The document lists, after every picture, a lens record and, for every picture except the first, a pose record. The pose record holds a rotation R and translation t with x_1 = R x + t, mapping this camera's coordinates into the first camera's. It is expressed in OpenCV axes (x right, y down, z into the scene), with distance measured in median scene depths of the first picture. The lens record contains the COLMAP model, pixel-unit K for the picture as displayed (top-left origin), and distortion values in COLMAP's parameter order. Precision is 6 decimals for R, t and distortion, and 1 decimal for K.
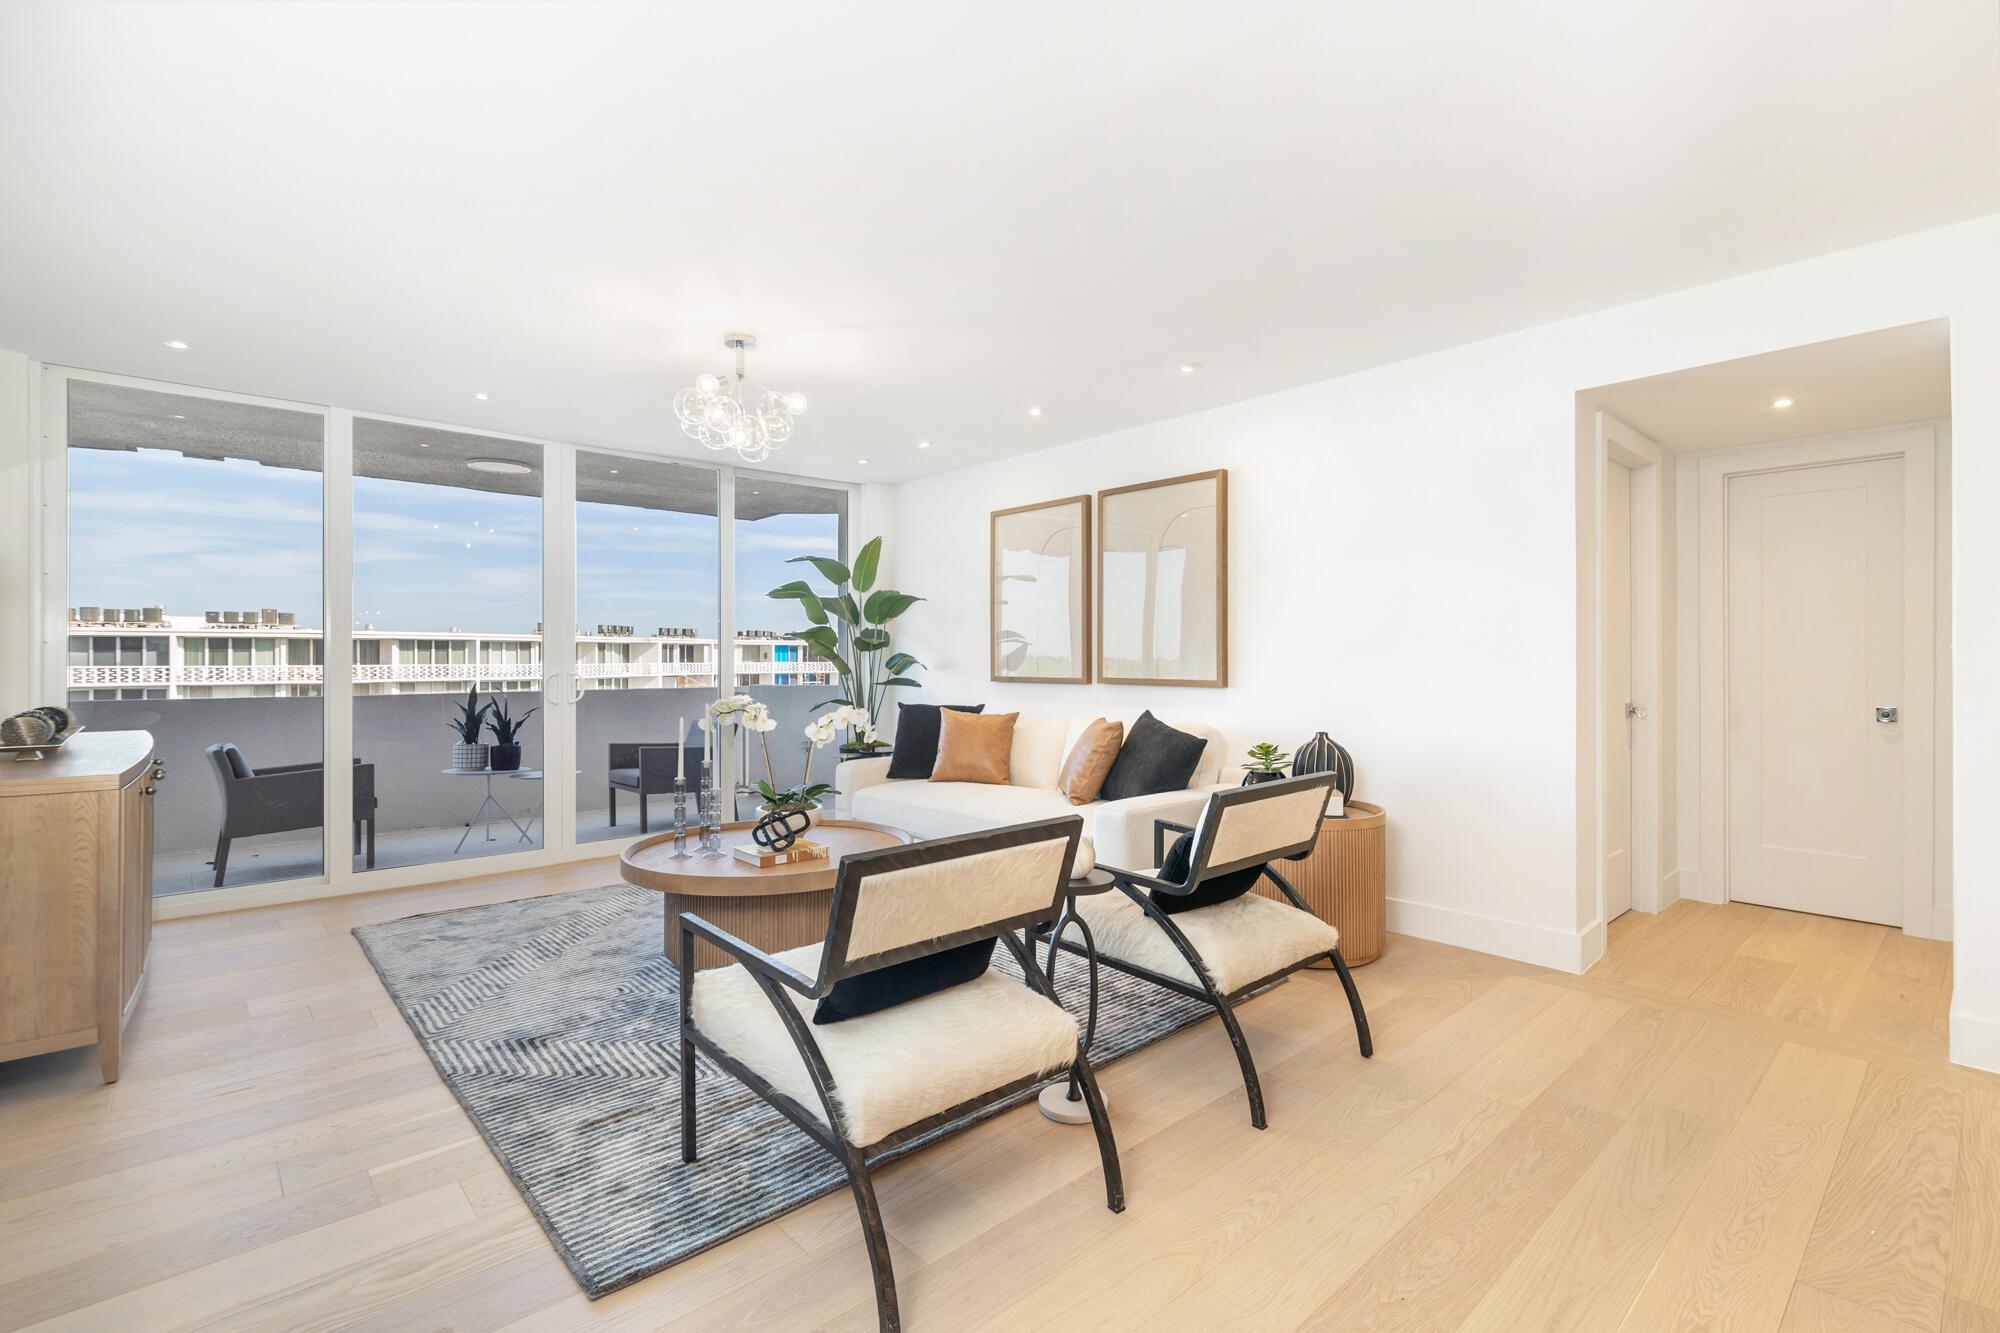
lens RADIAL K [[921.4, 0, 1007.1], [0, 921.4, 663.5], [0, 0, 1]] dist [-0.000329, -0.000142]
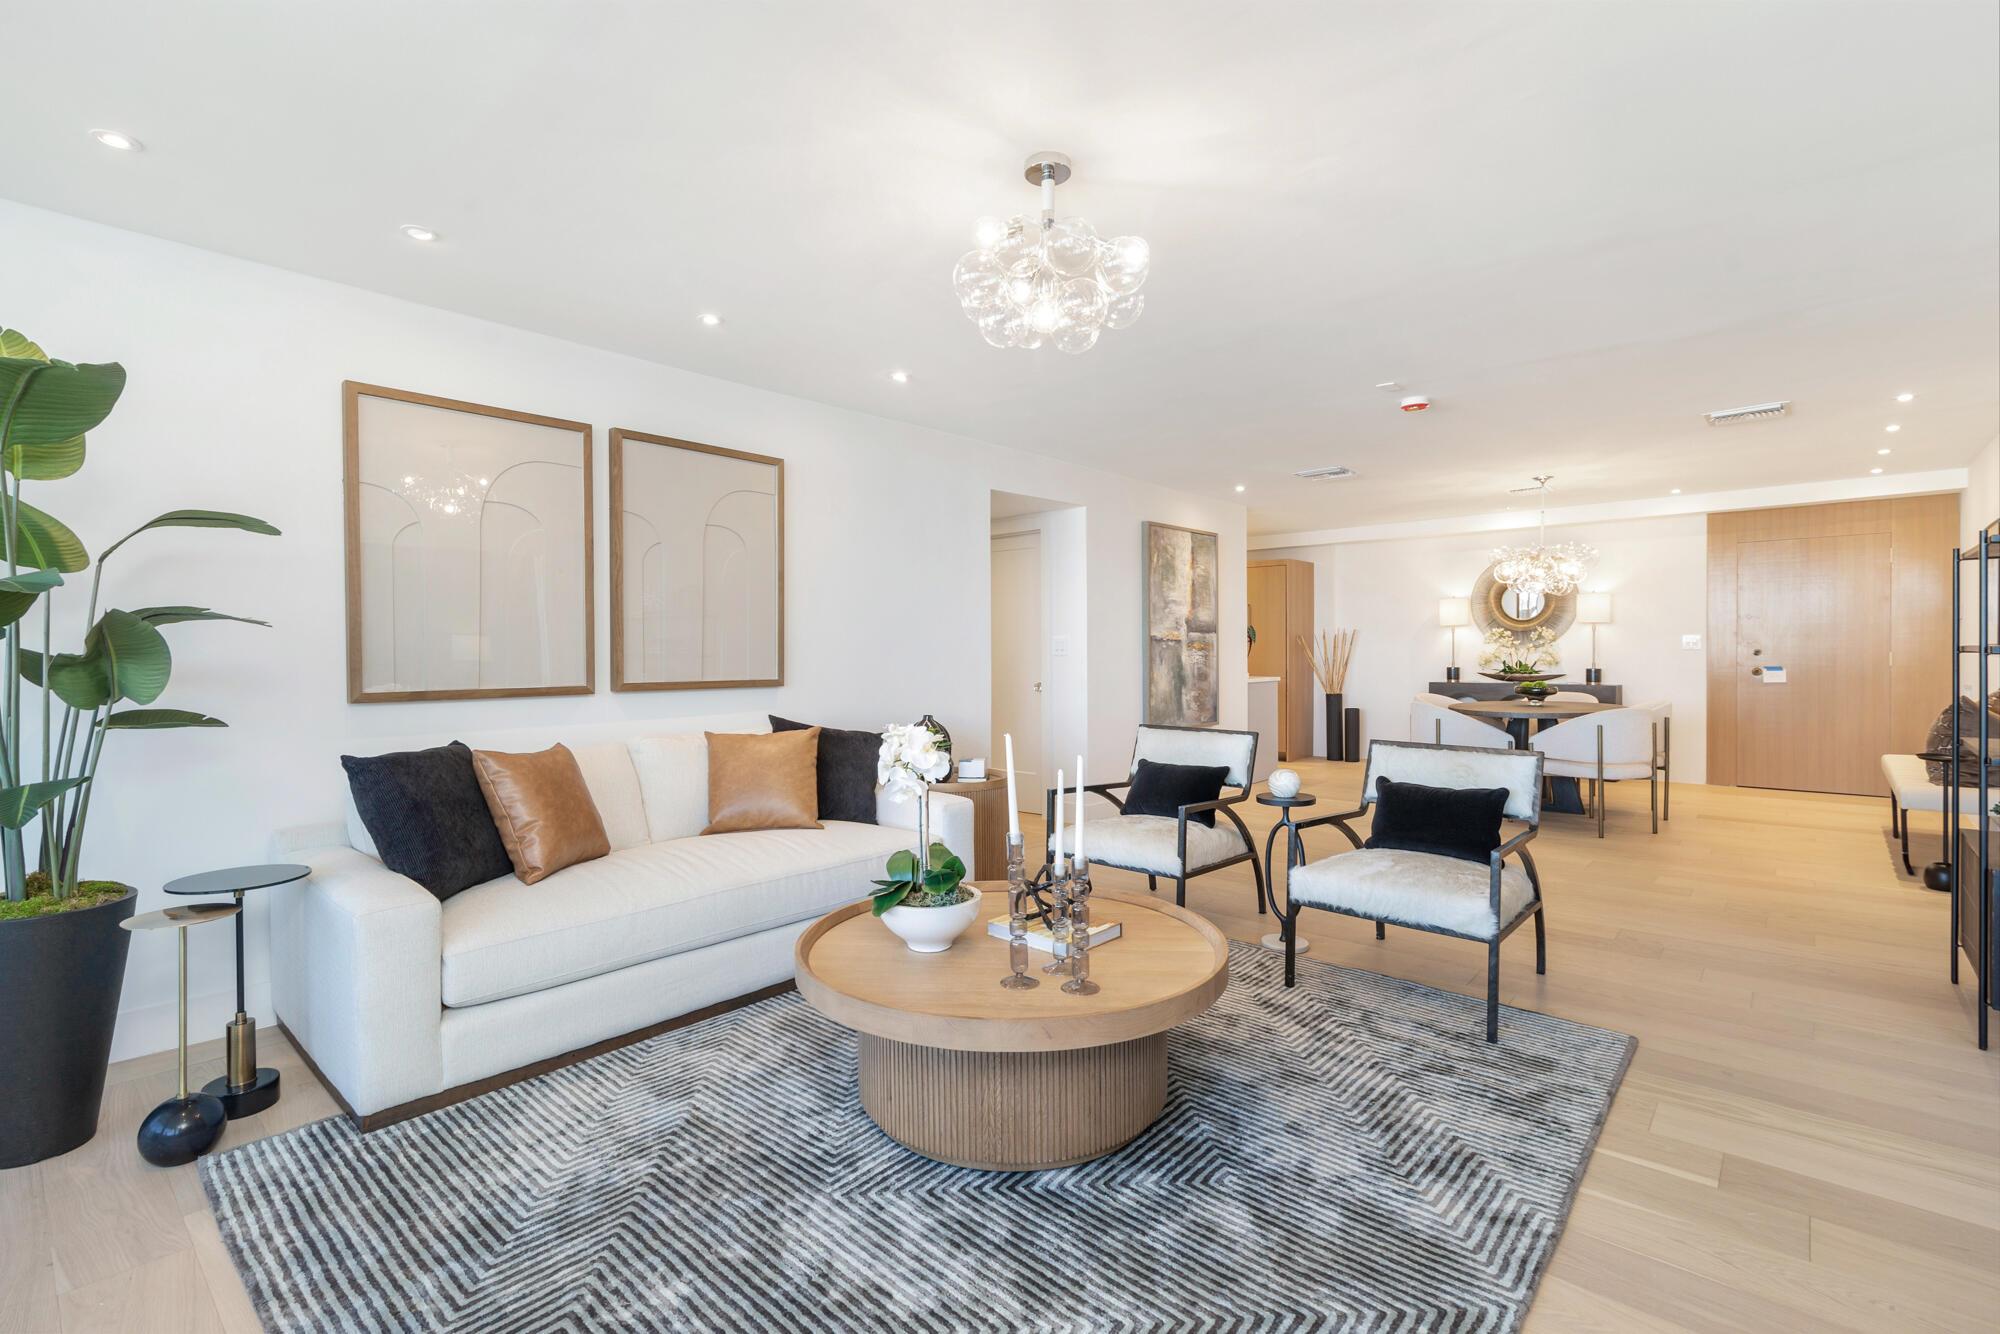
lens RADIAL K [[921.4, 0, 1007.1], [0, 921.4, 664.0], [0, 0, 1]] dist [-0.000329, -0.000142]
pose [[-0.085156, -0.005958, 0.996350, -0.661331], [0.003648, 0.999974, 0.006292, -0.002243], [-0.996361, 0.004171, -0.085132, 0.759610]]
